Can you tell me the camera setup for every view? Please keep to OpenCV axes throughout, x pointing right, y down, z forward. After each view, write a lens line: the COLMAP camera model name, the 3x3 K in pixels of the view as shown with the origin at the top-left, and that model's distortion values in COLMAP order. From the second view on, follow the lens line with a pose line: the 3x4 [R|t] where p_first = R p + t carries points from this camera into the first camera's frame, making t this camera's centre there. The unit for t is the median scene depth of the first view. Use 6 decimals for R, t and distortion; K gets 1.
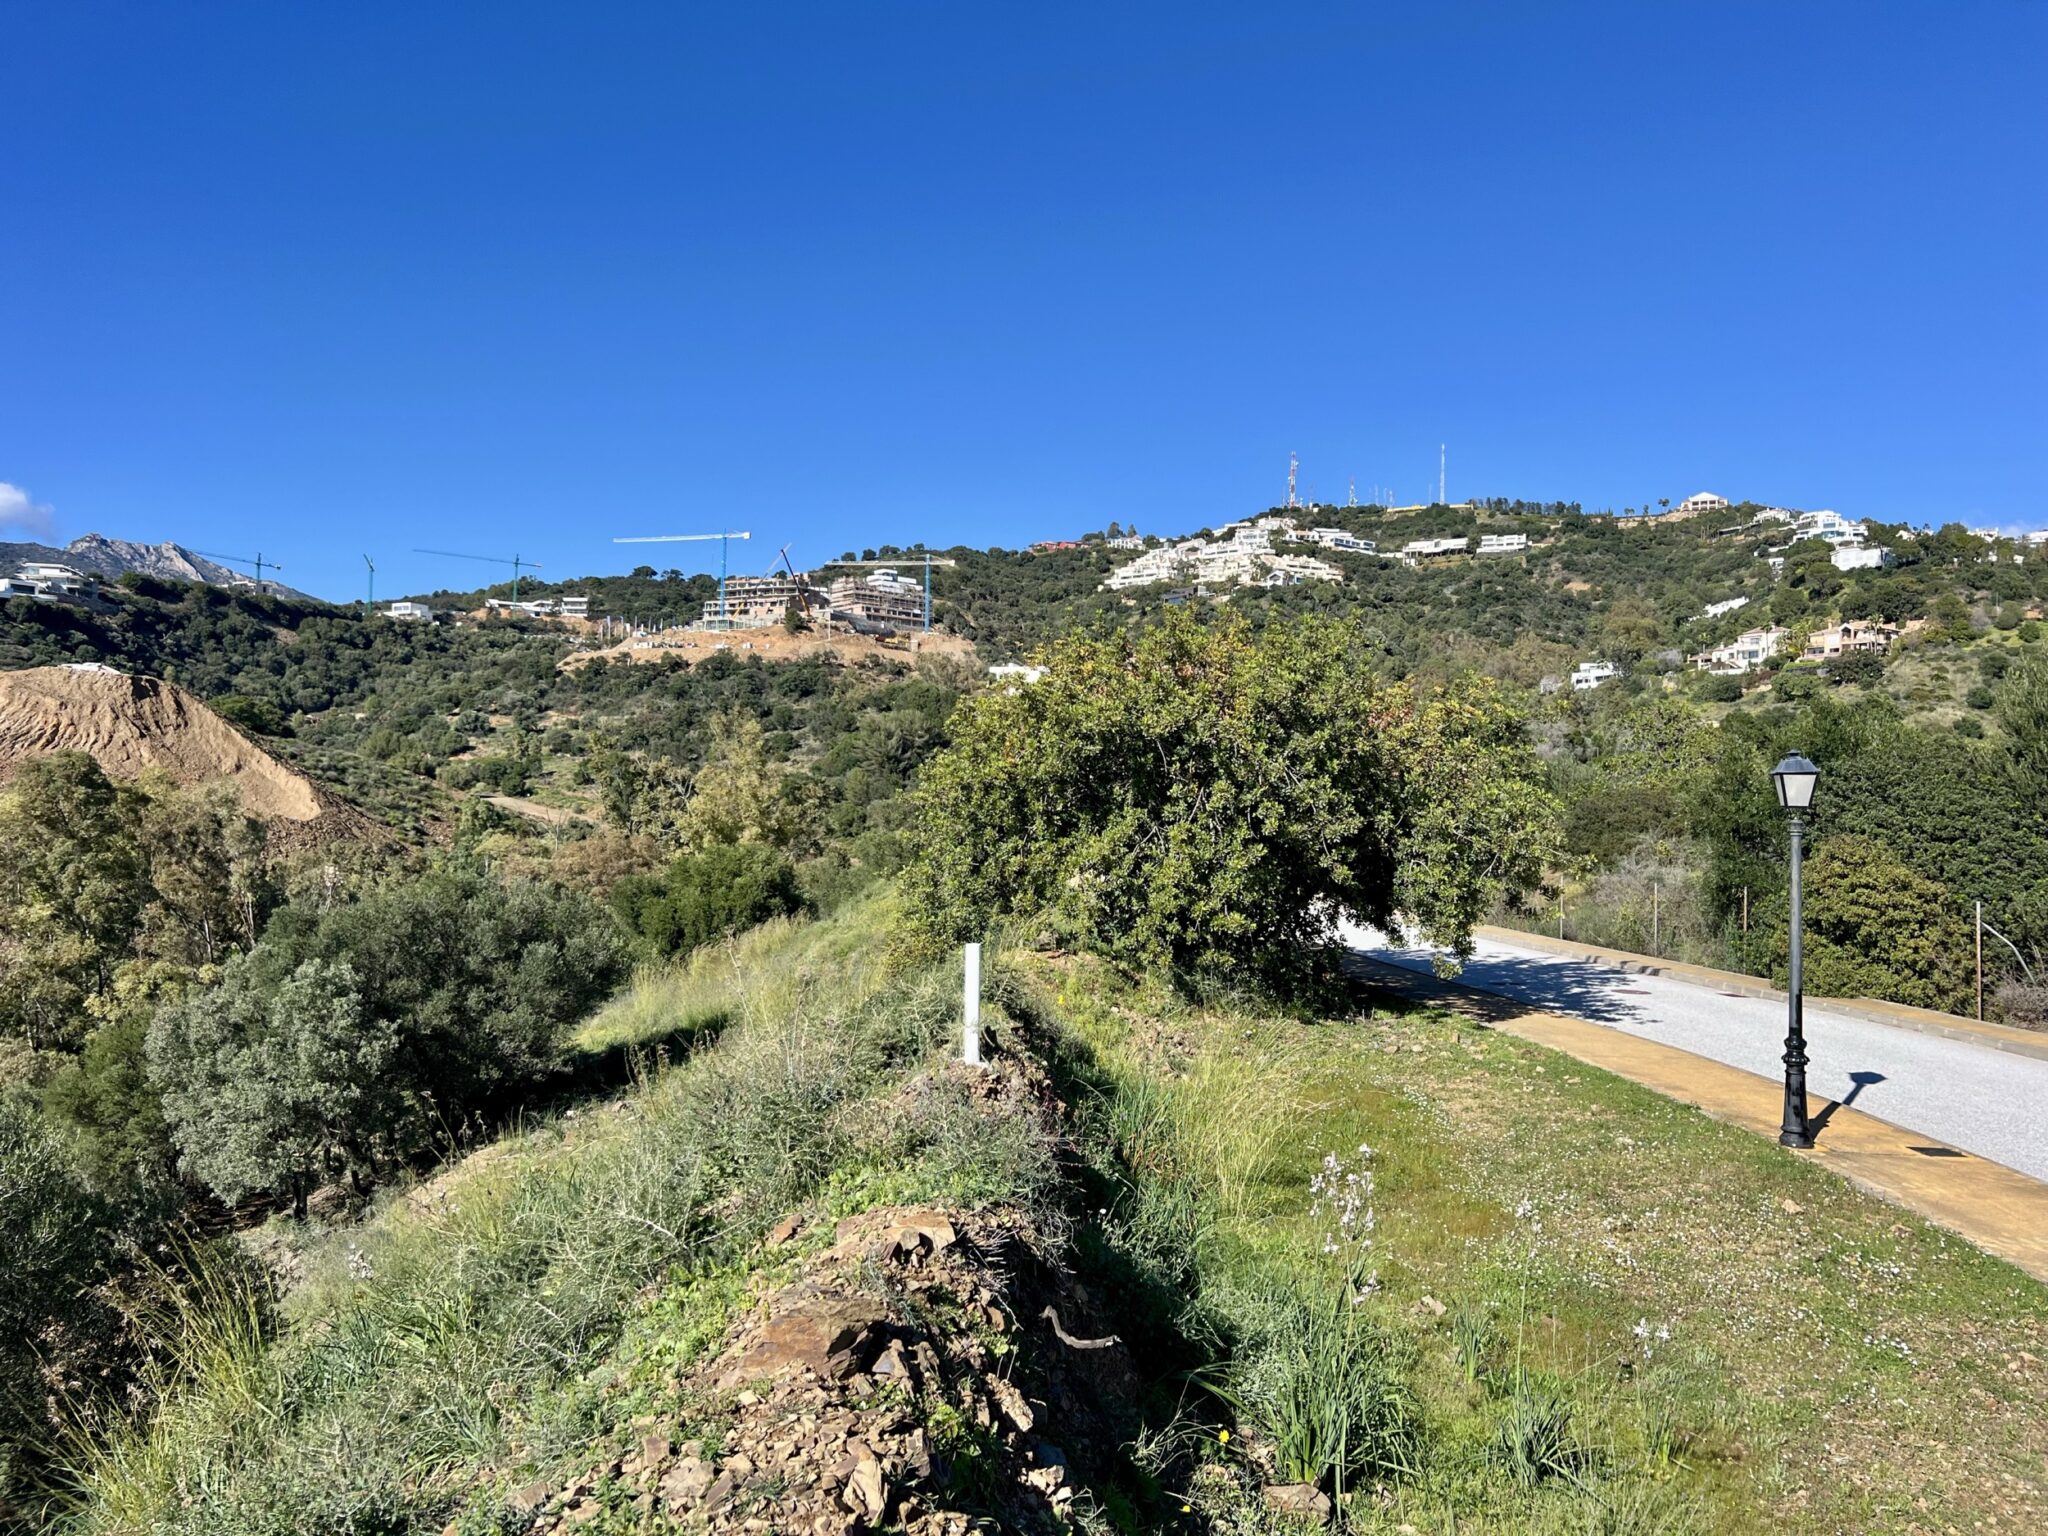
lens RADIAL K [[1536.5, 0, 1036.3], [0, 1536.5, 773.1], [0, 0, 1]] dist [0.069663, -0.077867]
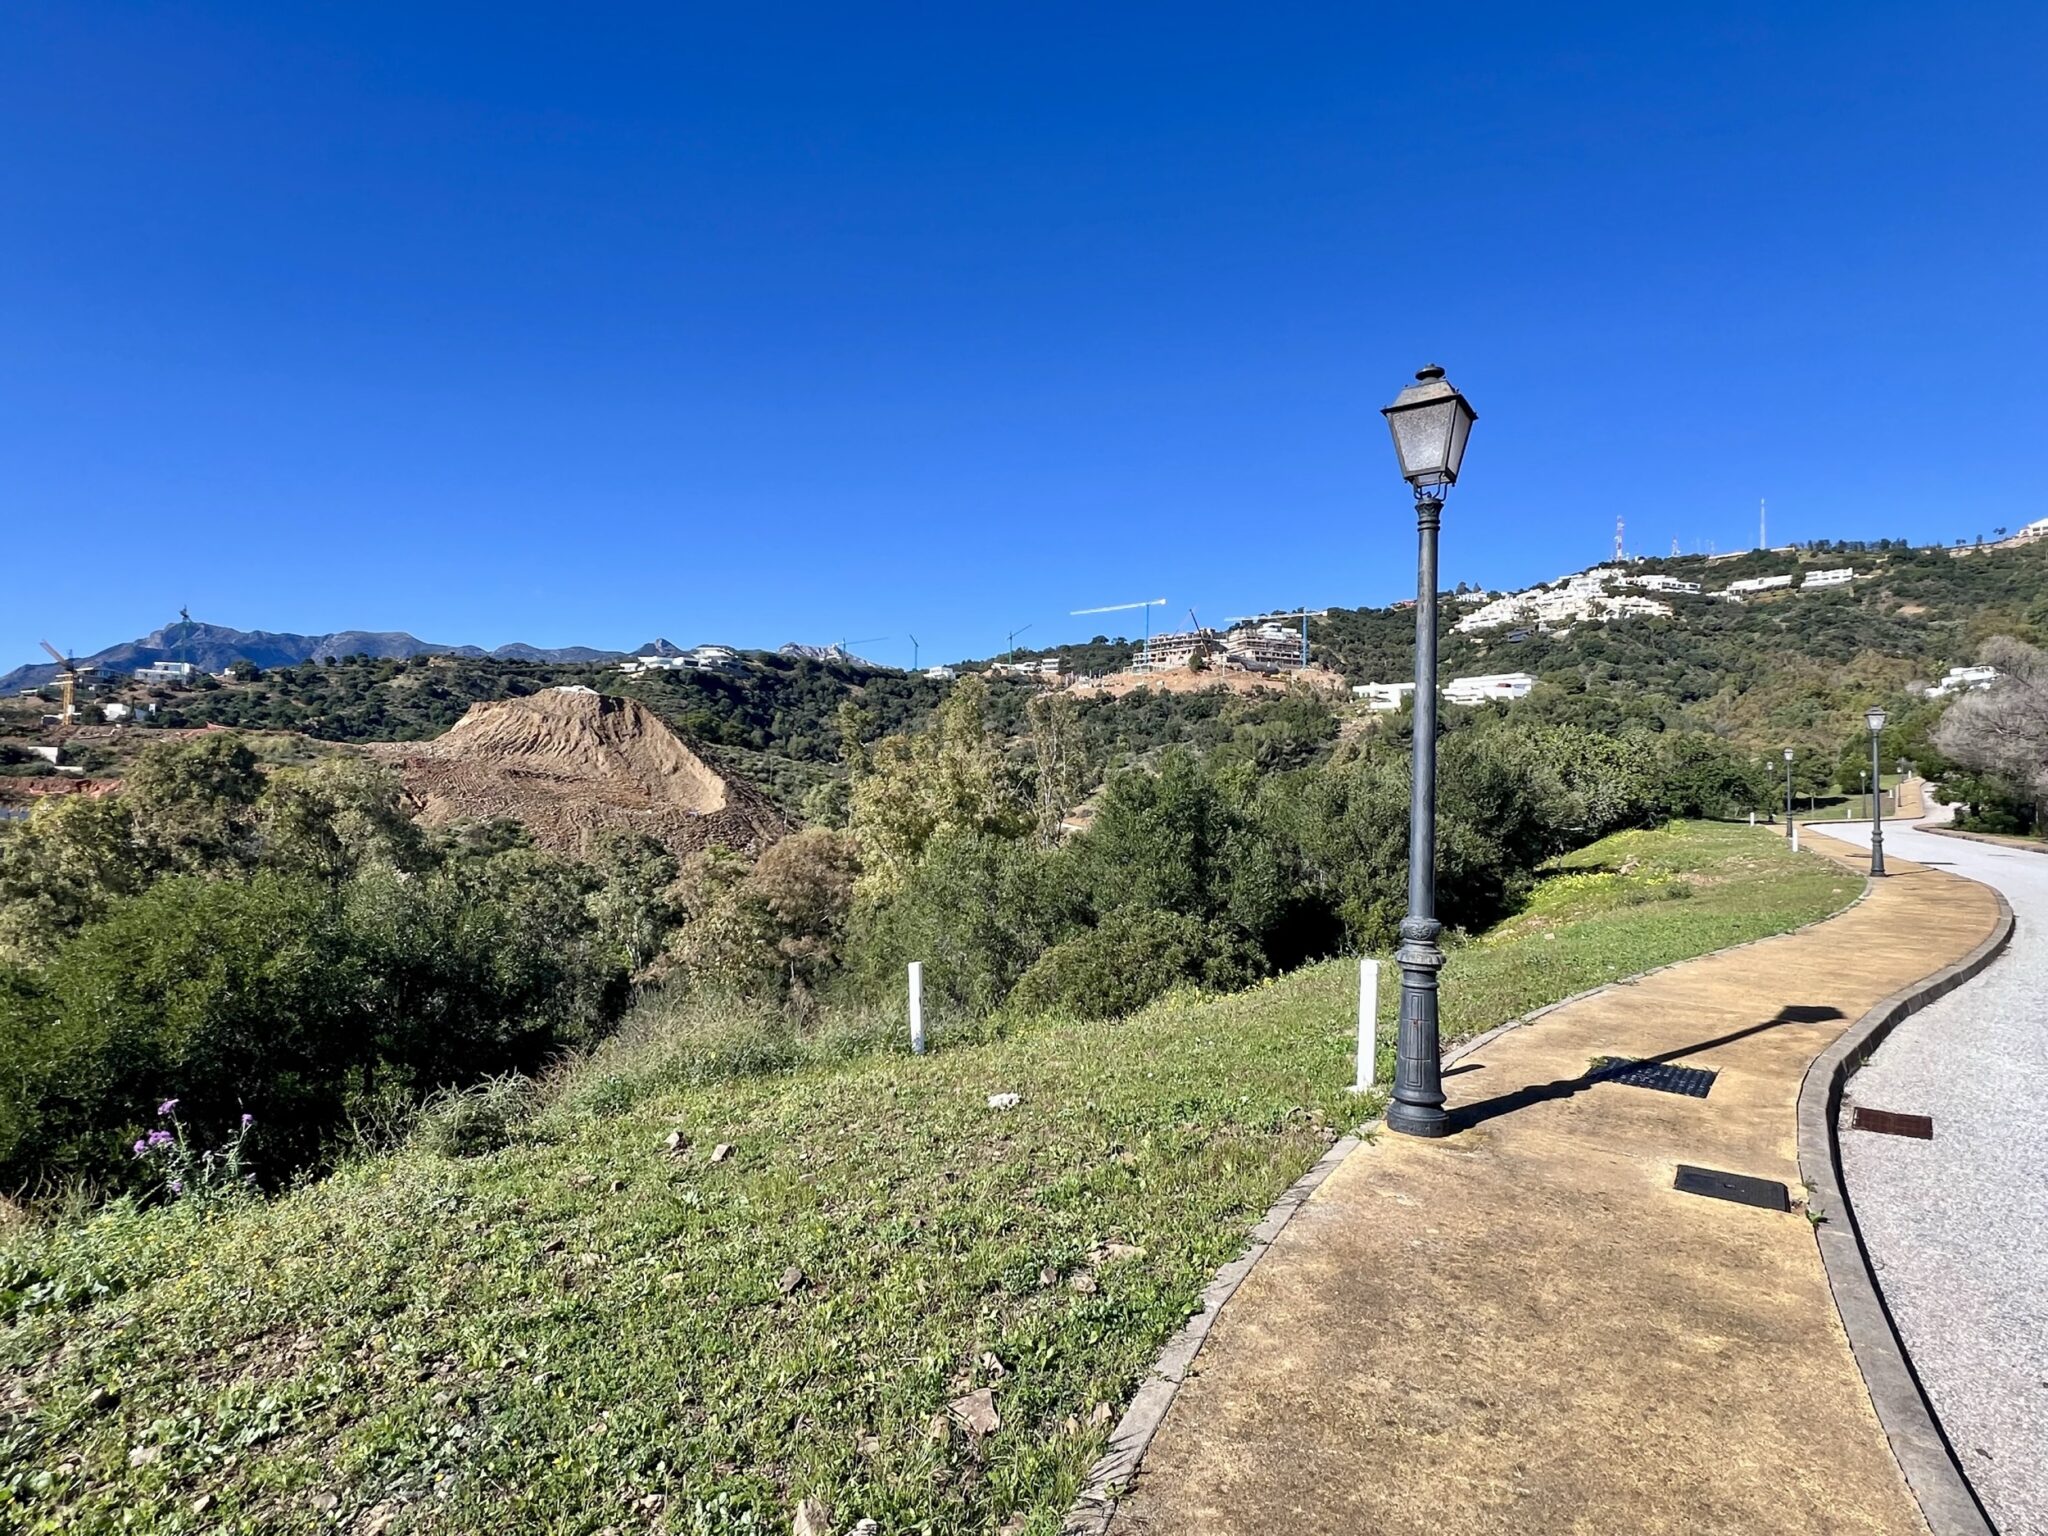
lens RADIAL K [[1076.2, 0, 1025.6], [0, 1076.2, 773.0], [0, 0, 1]] dist [-0.008656, 0.007360]
pose [[0.944492, -0.010112, -0.328378, 0.001171], [0.006318, 0.999900, -0.012618, 0.002858], [0.328473, 0.009842, 0.944462, 0.082727]]
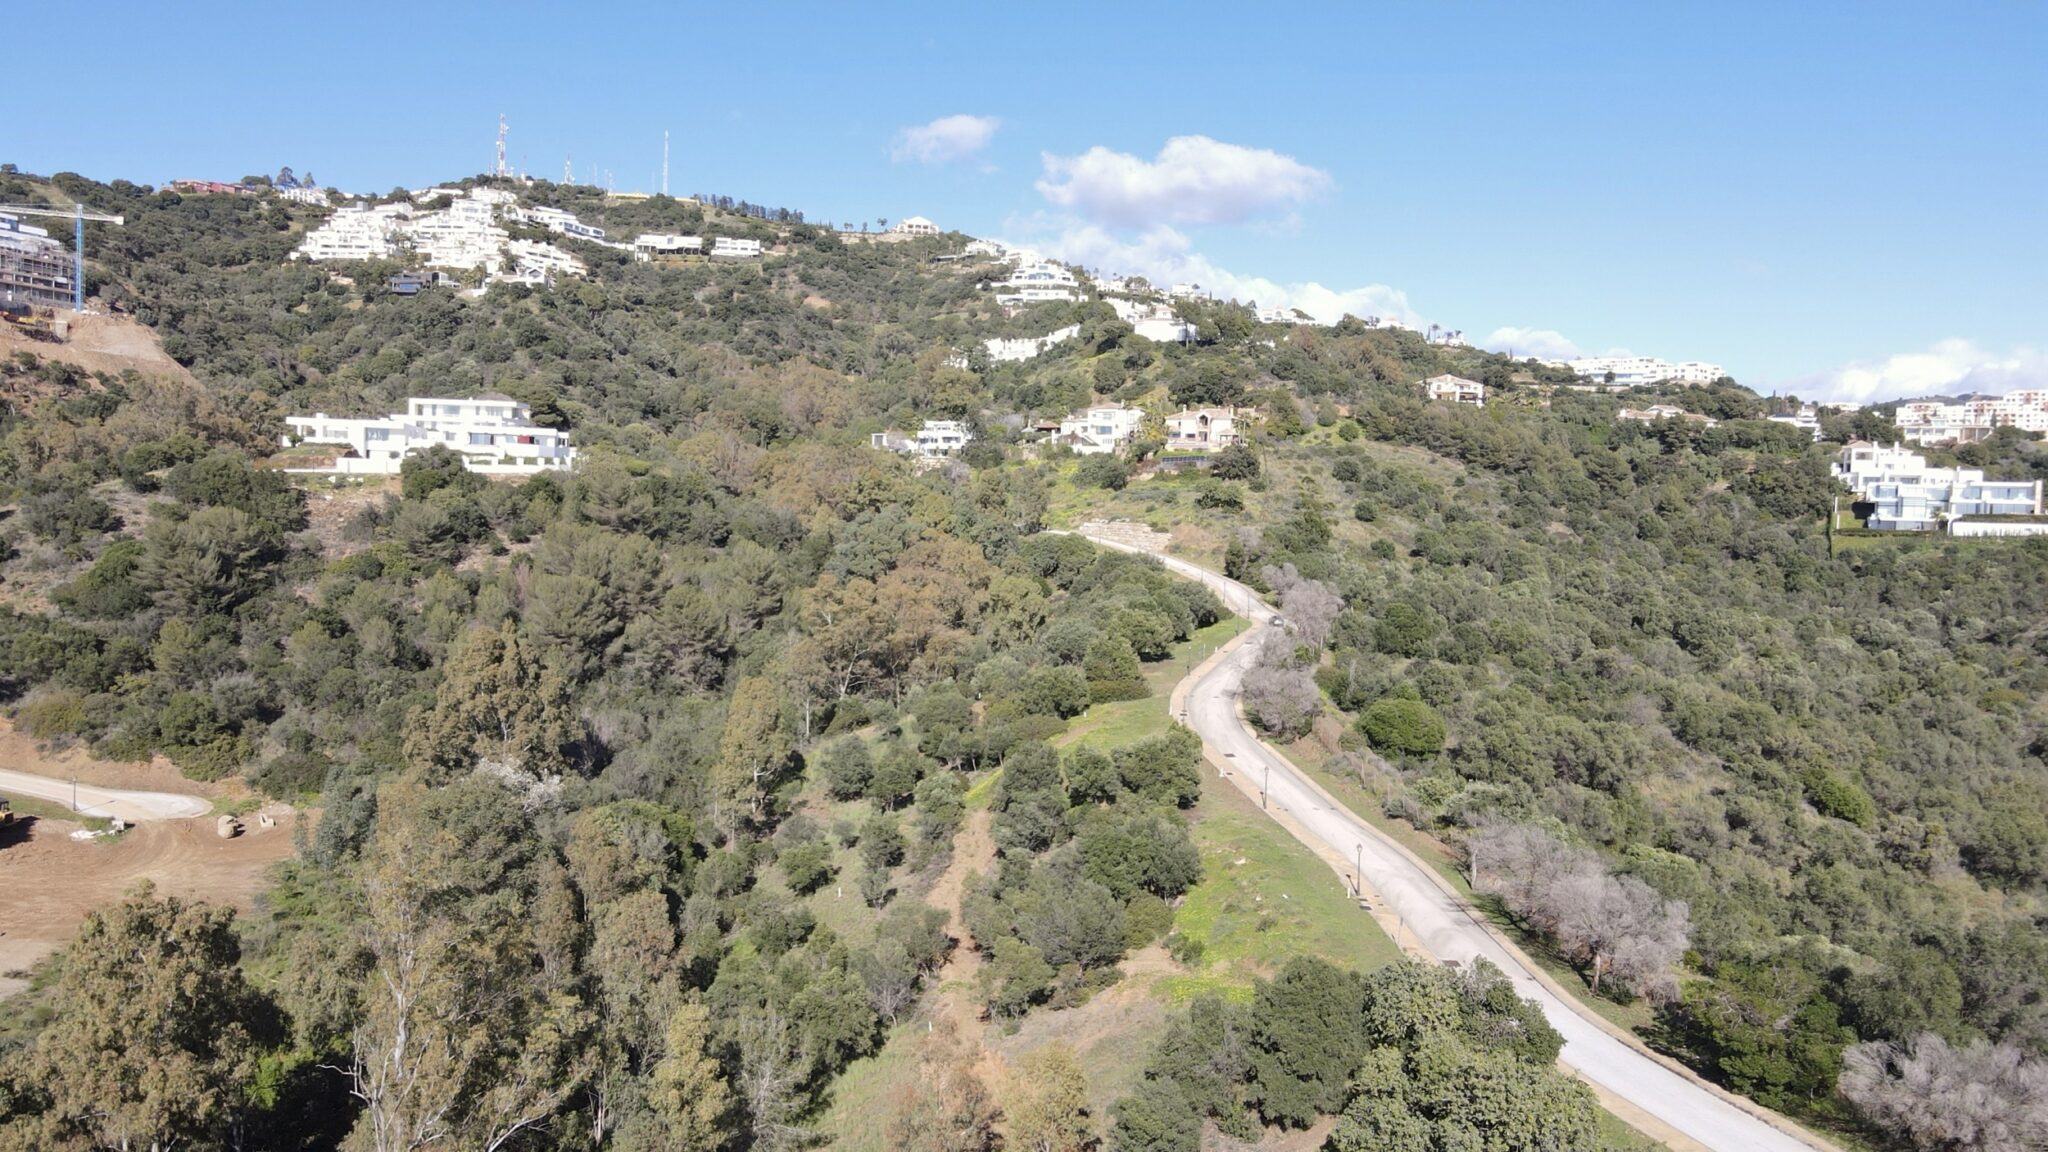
lens RADIAL K [[1518.0, 0, 997.2], [0, 1518.0, 598.5], [0, 0, 1]] dist [0.002202, 0.044111]
pose [[0.862499, -0.014758, 0.505844, -0.058376], [-0.038154, 0.994833, 0.094079, -0.035436], [-0.504619, -0.100443, 0.857480, 0.114137]]
